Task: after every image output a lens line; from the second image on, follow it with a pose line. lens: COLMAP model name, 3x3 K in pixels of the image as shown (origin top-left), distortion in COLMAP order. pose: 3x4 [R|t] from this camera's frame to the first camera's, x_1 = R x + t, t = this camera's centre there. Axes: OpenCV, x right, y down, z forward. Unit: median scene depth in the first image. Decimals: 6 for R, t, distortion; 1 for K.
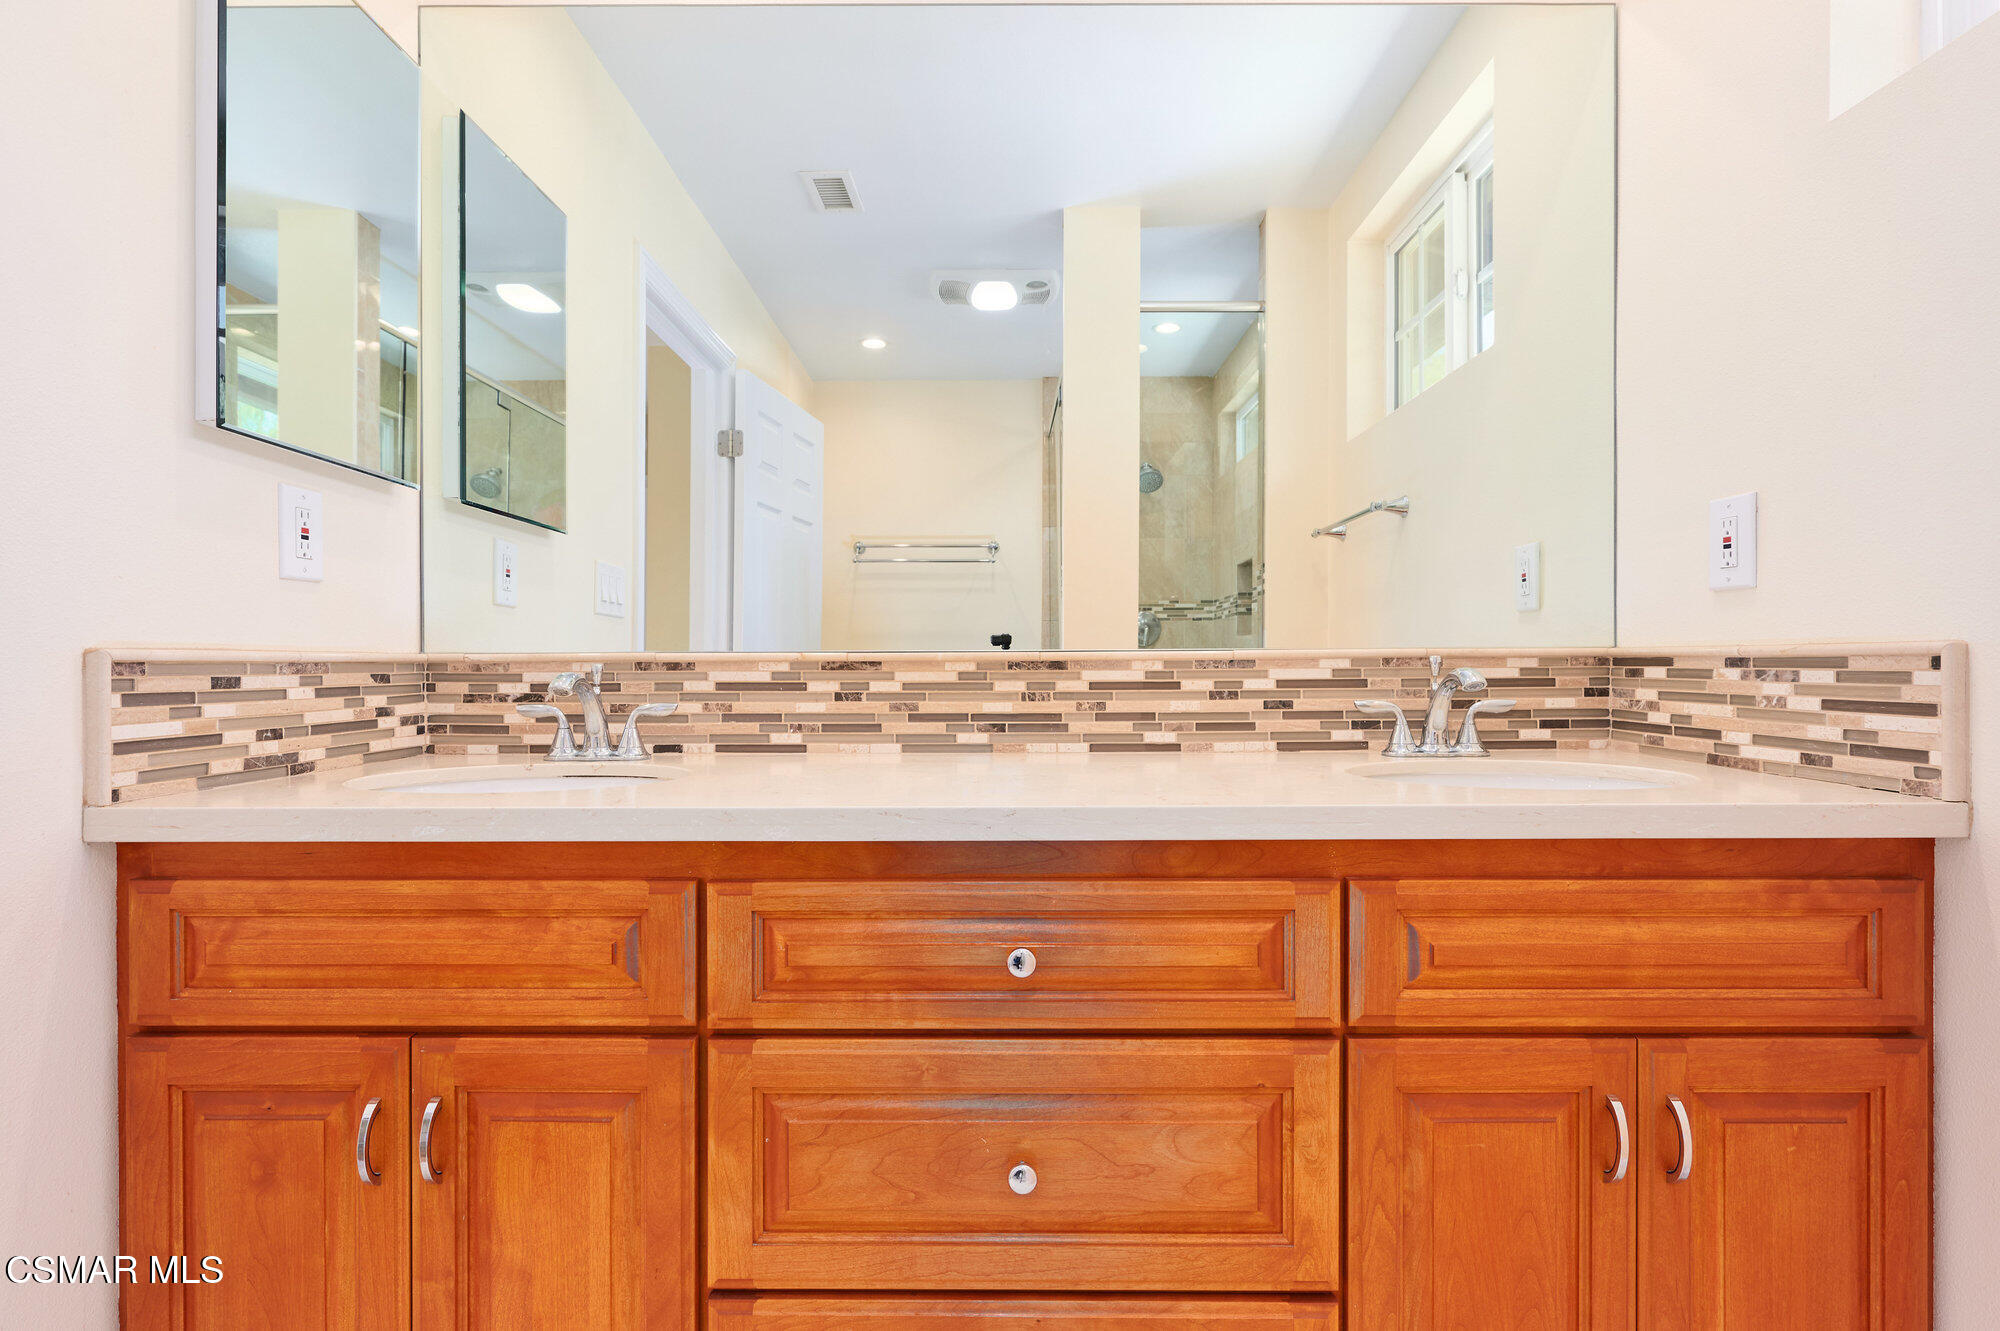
lens RADIAL K [[1009.4, 0, 1000.0], [0, 1009.4, 665.5], [0, 0, 1]] dist [-0.000075, 0.000079]
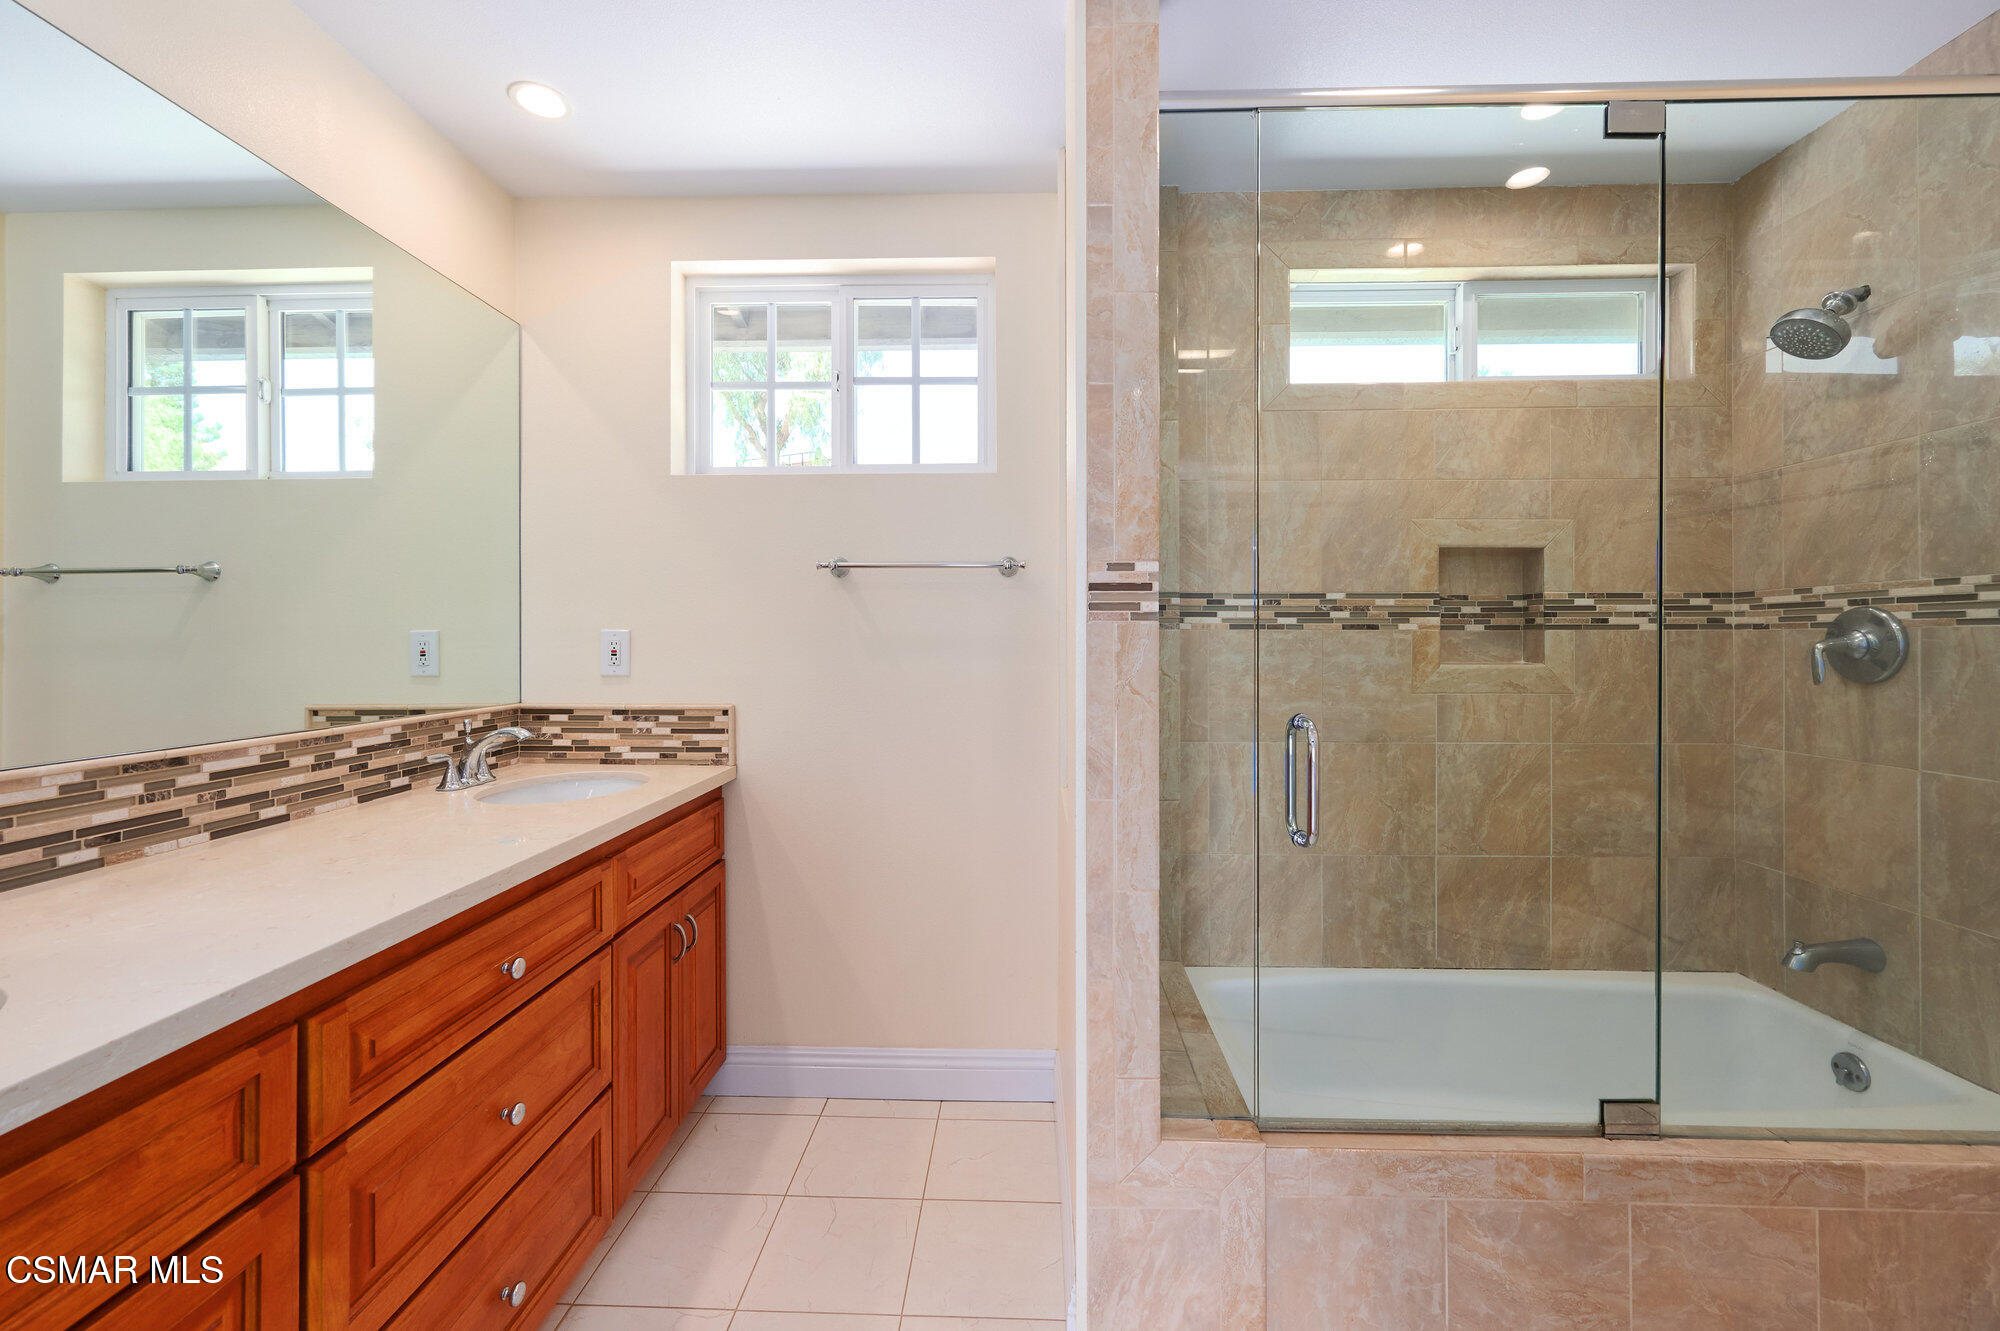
lens RADIAL K [[815.8, 0, 997.0], [0, 815.8, 639.6], [0, 0, 1]] dist [-0.000973, 0.000069]
pose [[0.018402, 0.002352, 0.999828, -0.844106], [0.002087, 0.999995, -0.002390, -0.134731], [-0.999828, 0.002130, 0.018397, 0.192938]]
